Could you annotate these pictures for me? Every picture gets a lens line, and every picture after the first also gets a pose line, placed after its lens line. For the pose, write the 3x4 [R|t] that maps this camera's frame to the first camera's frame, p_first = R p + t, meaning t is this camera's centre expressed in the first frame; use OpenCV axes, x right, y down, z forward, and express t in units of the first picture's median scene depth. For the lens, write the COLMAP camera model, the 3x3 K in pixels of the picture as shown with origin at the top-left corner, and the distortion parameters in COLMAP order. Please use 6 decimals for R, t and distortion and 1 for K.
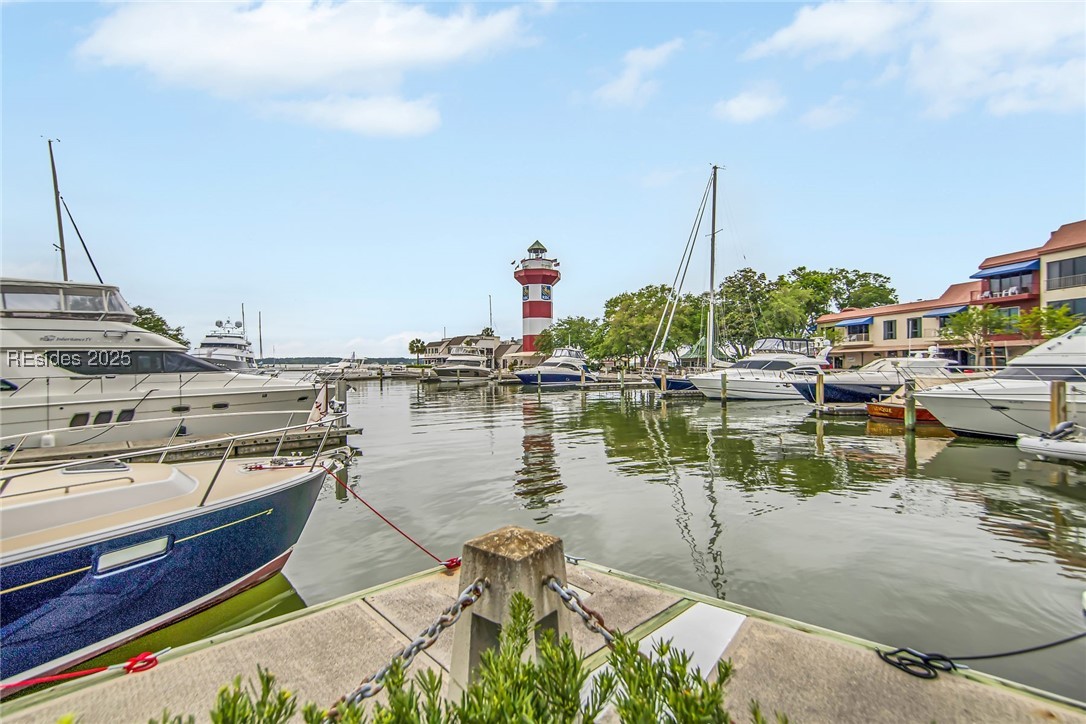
lens RADIAL K [[484.3, 0, 538.2], [0, 484.3, 364.2], [0, 0, 1]] dist [0.002139, 0.000109]
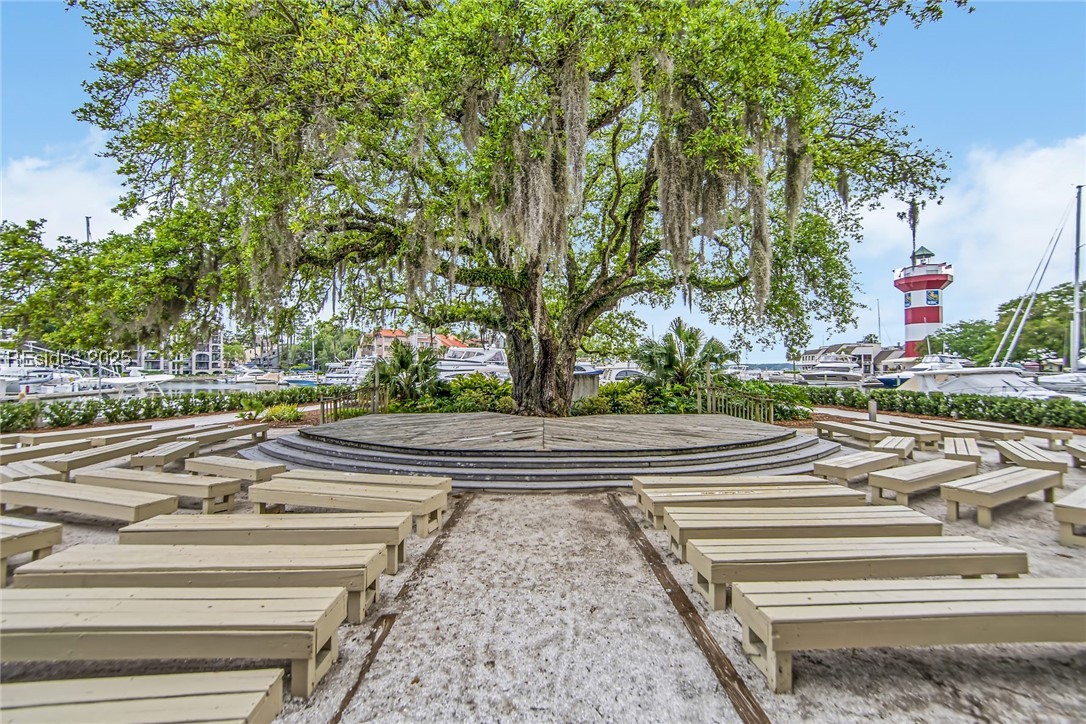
lens RADIAL K [[484.3, 0, 539.2], [0, 484.3, 367.2], [0, 0, 1]] dist [0.002139, 0.000109]
pose [[0.731384, -0.010100, -0.681891, 0.103068], [0.006480, 0.999948, -0.007861, -0.001757], [0.681935, 0.001331, 0.731412, -0.284647]]
